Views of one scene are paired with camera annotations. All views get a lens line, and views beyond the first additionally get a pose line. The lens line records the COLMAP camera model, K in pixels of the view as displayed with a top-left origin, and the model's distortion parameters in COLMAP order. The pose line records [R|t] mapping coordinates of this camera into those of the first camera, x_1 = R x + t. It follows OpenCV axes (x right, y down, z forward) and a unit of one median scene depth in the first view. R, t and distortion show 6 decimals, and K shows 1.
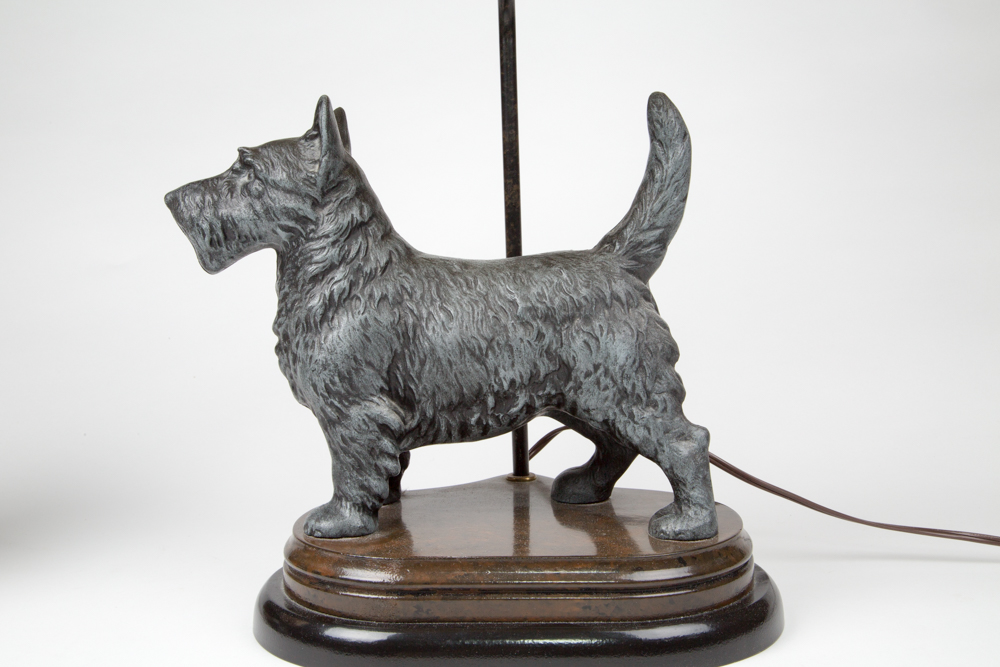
lens RADIAL K [[1361.3, 0, 477.0], [0, 1361.3, 337.6], [0, 0, 1]] dist [0.074912, 0.000000]
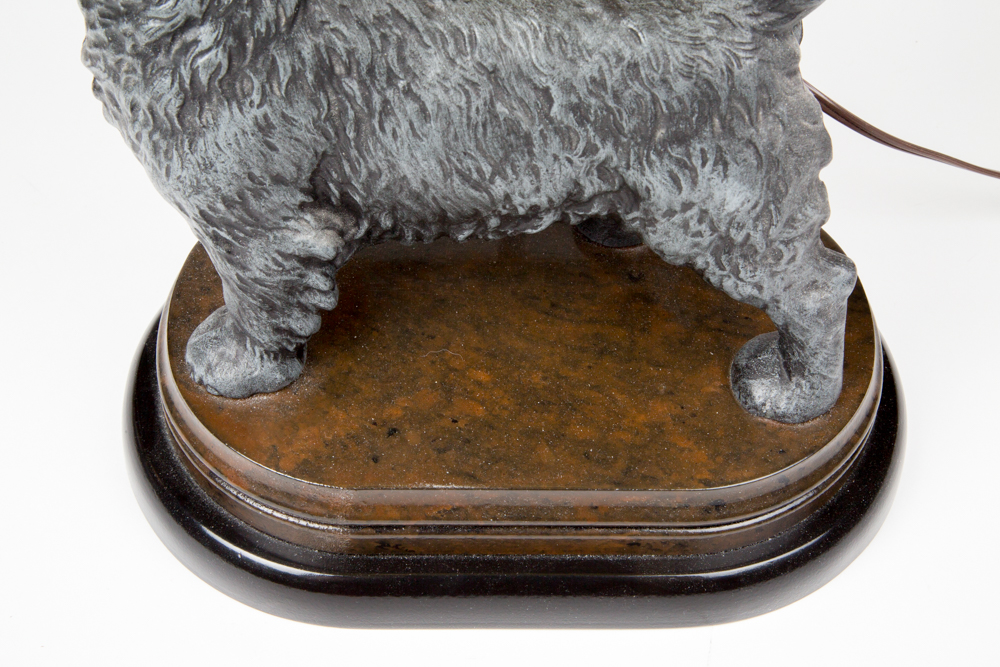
lens RADIAL K [[1538.9, 0, 504.2], [0, 1538.9, 338.0], [0, 0, 1]] dist [0.056907, 0.000000]
pose [[0.996554, -0.023605, 0.079519, -0.038683], [-0.039845, 0.704585, 0.708500, -0.381101], [-0.072752, -0.709227, 0.701216, 0.509720]]
